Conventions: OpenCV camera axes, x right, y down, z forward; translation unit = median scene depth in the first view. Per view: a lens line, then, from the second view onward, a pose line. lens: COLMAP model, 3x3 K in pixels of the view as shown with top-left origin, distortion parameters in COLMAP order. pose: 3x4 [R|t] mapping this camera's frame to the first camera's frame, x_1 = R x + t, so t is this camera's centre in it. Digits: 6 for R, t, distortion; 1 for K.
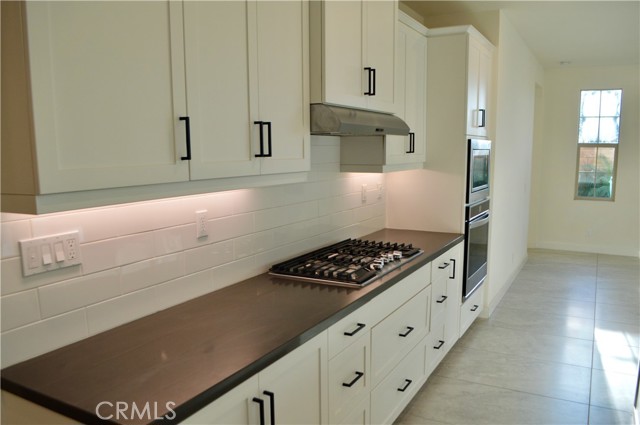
lens RADIAL K [[515.7, 0, 322.7], [0, 515.7, 221.5], [0, 0, 1]] dist [-0.045222, 0.001574]
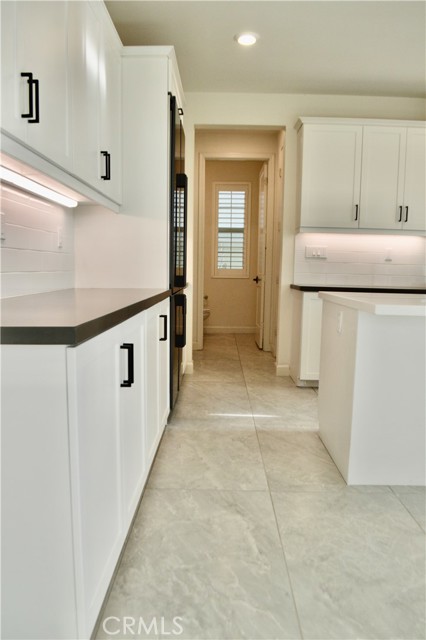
lens RADIAL K [[515.7, 0, 213.0], [0, 515.7, 320.0], [0, 0, 1]] dist [-0.045222, 0.001574]
pose [[0.474749, 0.110119, -0.873205, 1.538898], [-0.153500, 0.987296, 0.041052, 0.348470], [0.866632, 0.114548, 0.485620, -0.796722]]
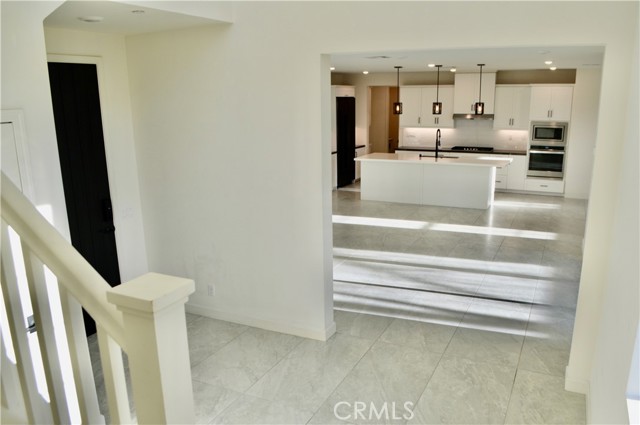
lens RADIAL K [[515.7, 0, 322.7], [0, 515.7, 221.5], [0, 0, 1]] dist [-0.045222, 0.001574]
pose [[0.028526, 0.249724, -0.967897, 6.070626], [-0.127575, 0.961282, 0.244257, -0.328620], [0.991419, 0.116512, 0.059280, -0.553436]]
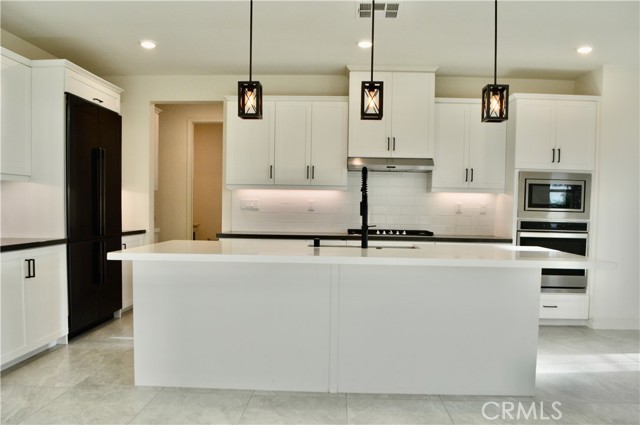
lens RADIAL K [[515.7, 0, 322.7], [0, 515.7, 221.5], [0, 0, 1]] dist [-0.045222, 0.001574]
pose [[0.440815, 0.045648, -0.896436, 2.419022], [-0.147291, 0.988847, -0.022075, 0.153878], [0.885431, 0.141768, 0.442622, -0.125636]]
